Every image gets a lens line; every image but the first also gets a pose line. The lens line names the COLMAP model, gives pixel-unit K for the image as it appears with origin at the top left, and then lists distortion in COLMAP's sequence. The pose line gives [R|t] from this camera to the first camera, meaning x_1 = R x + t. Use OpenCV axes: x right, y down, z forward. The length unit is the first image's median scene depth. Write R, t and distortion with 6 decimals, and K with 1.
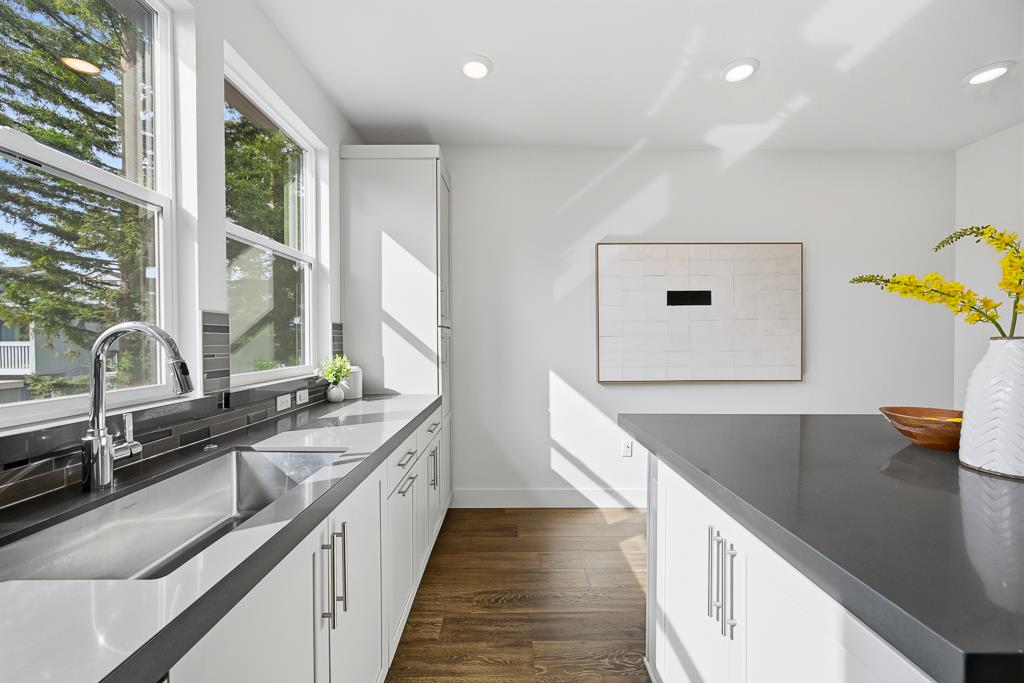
lens RADIAL K [[400.3, 0, 506.5], [0, 400.3, 346.8], [0, 0, 1]] dist [0.000276, -0.000112]
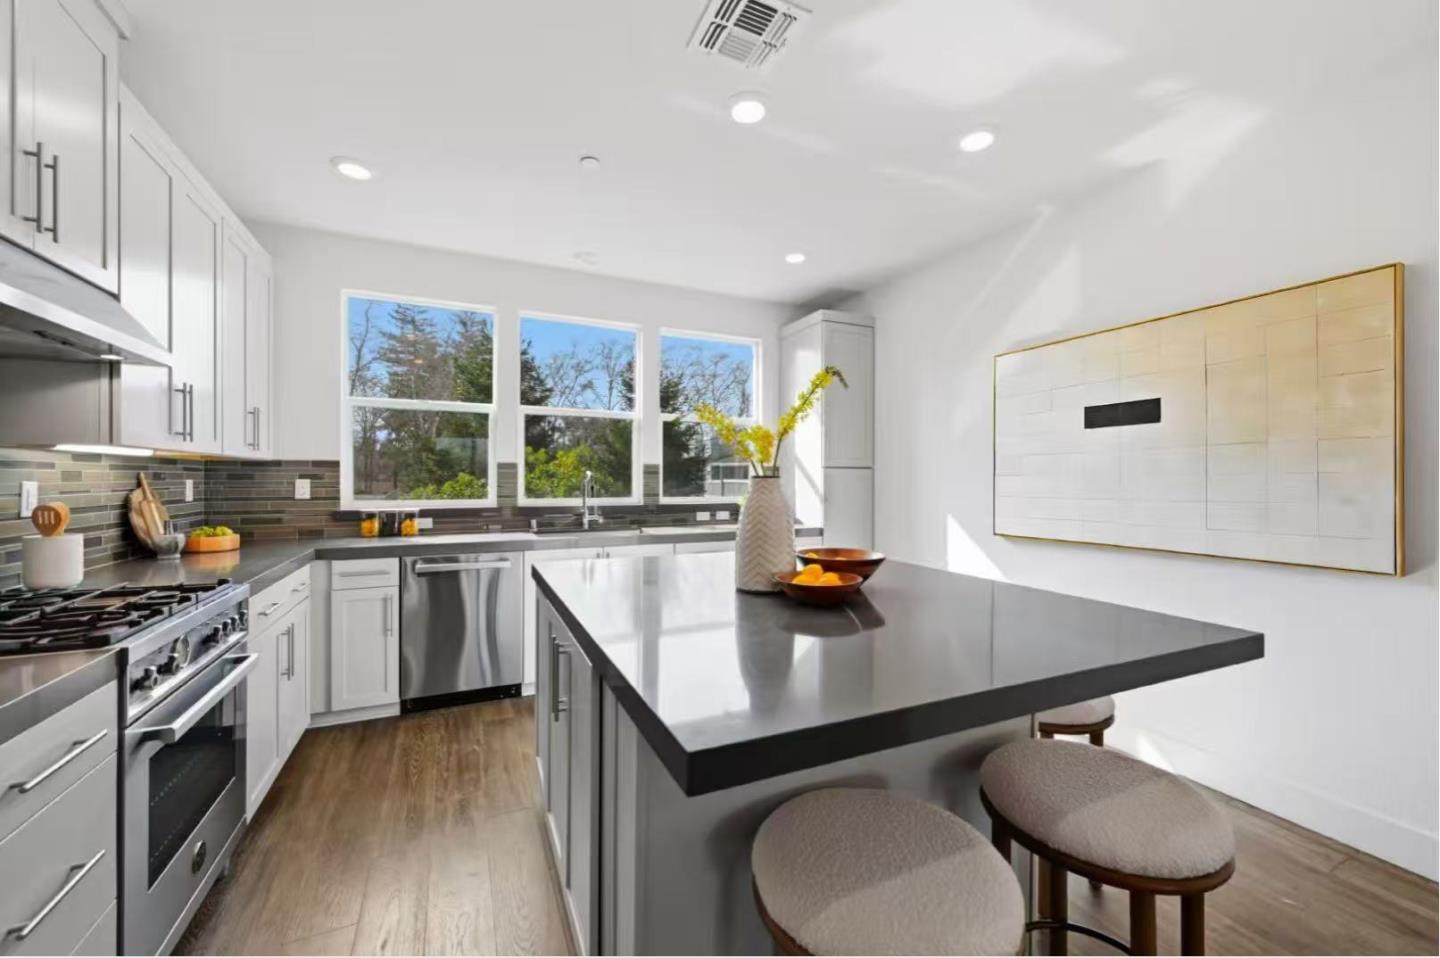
lens RADIAL K [[562.9, 0, 721.0], [0, 562.9, 477.9], [0, 0, 1]] dist [0.000276, -0.000112]
pose [[0.420585, 0.000928, -0.907253, 1.333251], [-0.021494, 0.999729, -0.008942, 0.000008], [0.906999, 0.023261, 0.420491, 0.077275]]
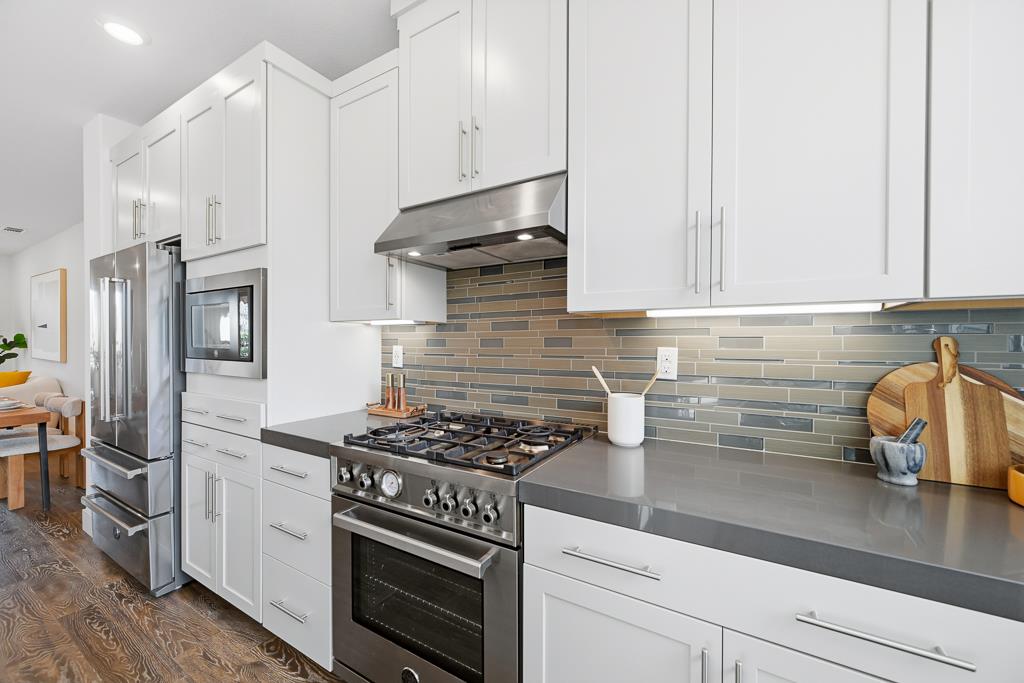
lens RADIAL K [[400.3, 0, 513.5], [0, 400.3, 342.3], [0, 0, 1]] dist [0.000276, -0.000112]
pose [[-0.862081, -0.003609, 0.506758, 0.030214], [0.007937, 0.999756, 0.020622, -0.004020], [-0.506709, 0.021799, -0.861842, 0.190750]]
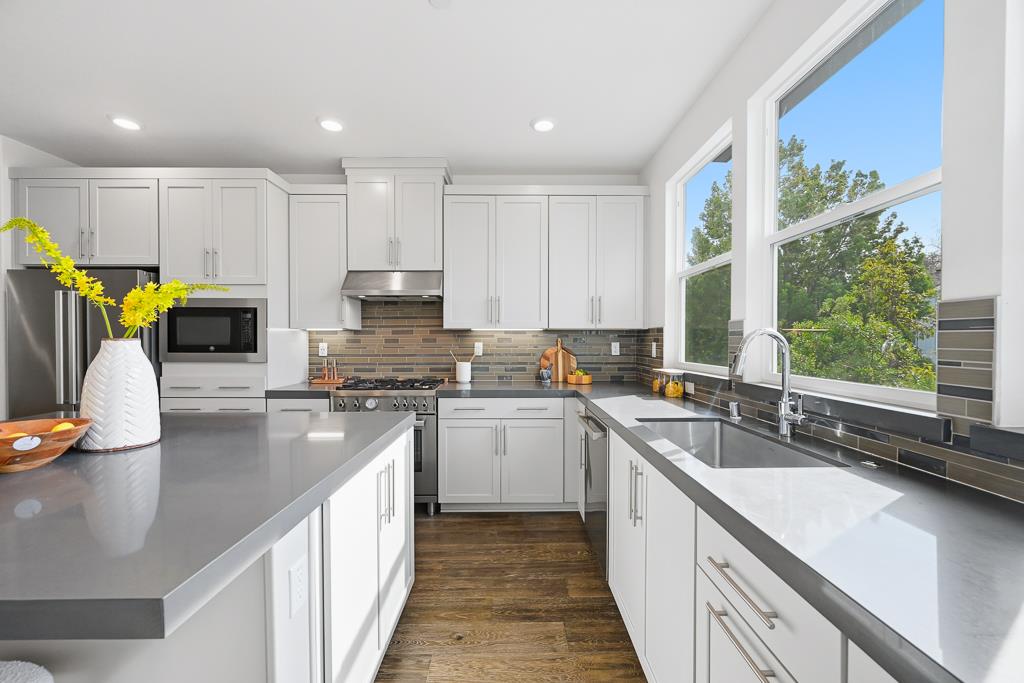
lens RADIAL K [[400.3, 0, 511.0], [0, 400.3, 345.9], [0, 0, 1]] dist [0.000276, -0.000112]
pose [[-0.999996, 0.000237, -0.002745, 0.019695], [0.000145, 0.999447, 0.033252, -0.019793], [0.002752, 0.033252, -0.999443, 1.090688]]
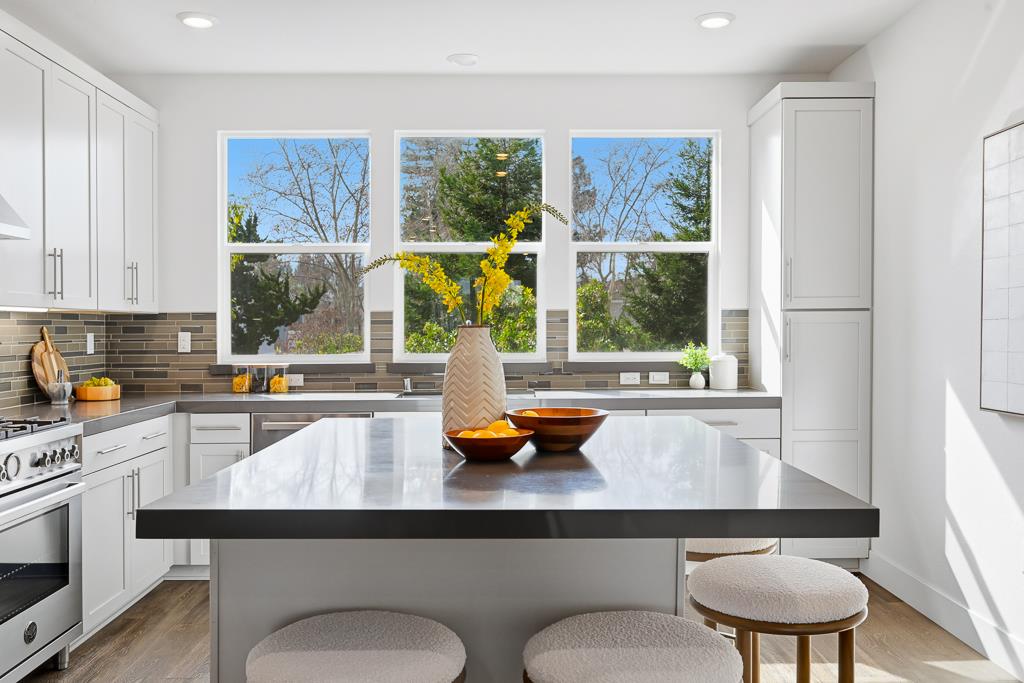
lens RADIAL K [[888.9, 0, 515.2], [0, 888.9, 327.4], [0, 0, 1]] dist [-0.009606, 0.006145]
pose [[0.015175, -0.000871, -0.999884, 1.811967], [-0.014157, 0.999899, -0.001086, -0.007456], [0.999785, 0.014172, 0.015161, 0.515493]]
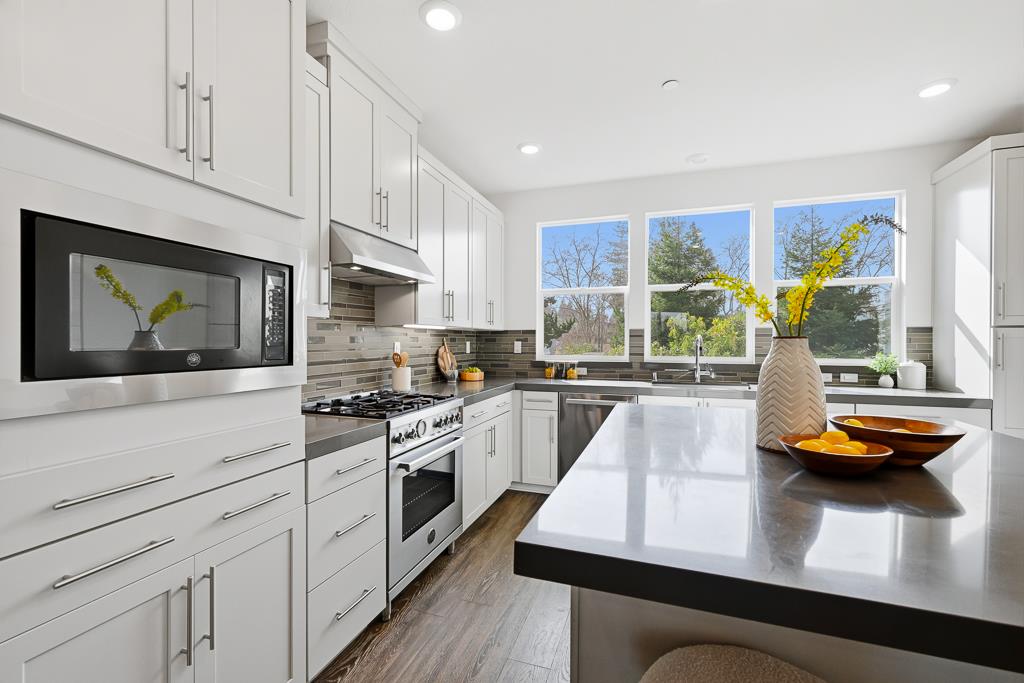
lens RADIAL K [[436.2, 0, 511.8], [0, 436.2, 342.0], [0, 0, 1]] dist [0.000684, -0.000073]
pose [[-0.325182, 0.002782, -0.945647, 1.351181], [-0.020103, 0.999749, 0.009854, -0.001606], [0.945438, 0.022215, -0.325044, 0.302853]]
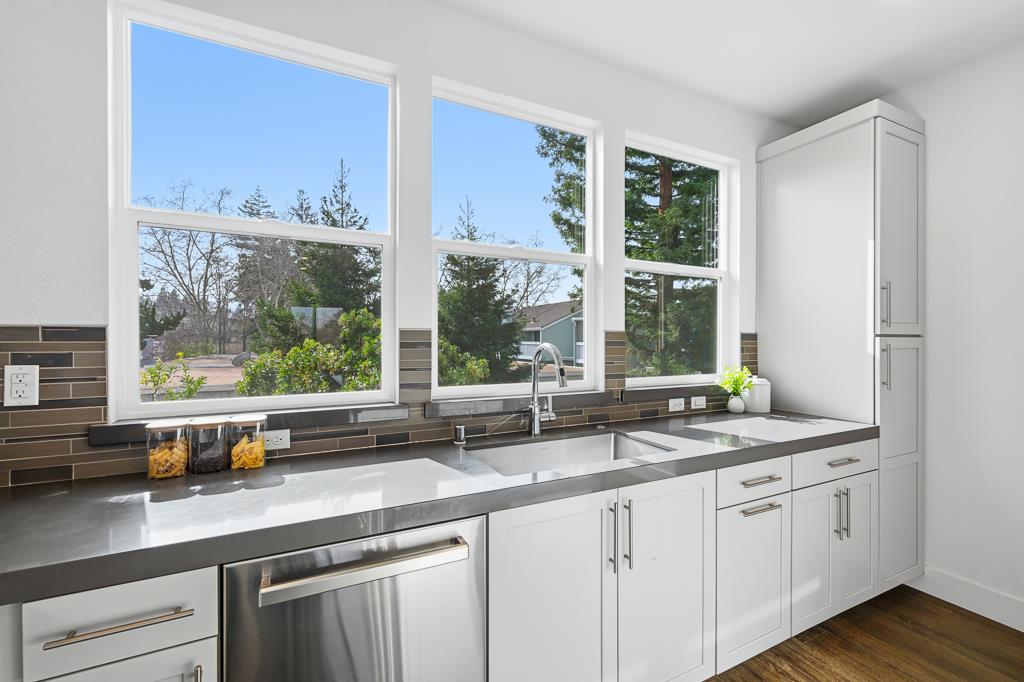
lens RADIAL K [[436.2, 0, 517.2], [0, 436.2, 342.2], [0, 0, 1]] dist [0.000684, -0.000073]
pose [[0.450640, 0.005201, -0.892691, 0.306189], [-0.018636, 0.999820, -0.003582, -0.024880], [0.892511, 0.018250, 0.450656, 0.014990]]
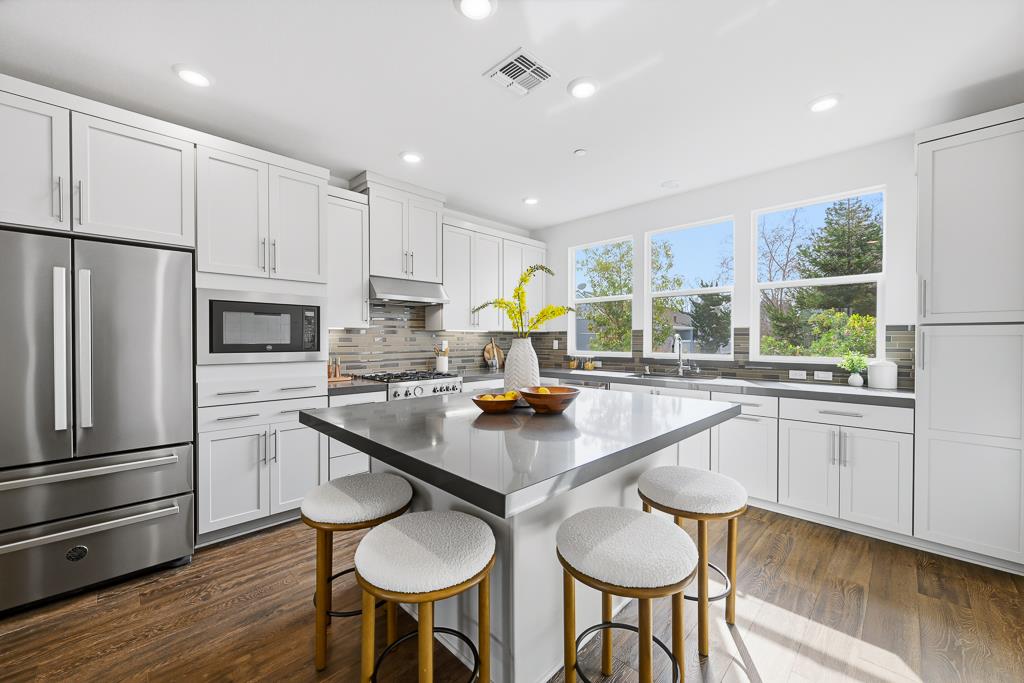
lens RADIAL K [[400.3, 0, 510.5], [0, 400.3, 339.1], [0, 0, 1]] dist [0.000276, -0.000112]
pose [[-0.708661, -0.000251, -0.705549, 1.323930], [-0.013287, 0.999827, 0.012990, -0.019143], [0.705424, 0.018580, -0.708542, 1.145086]]
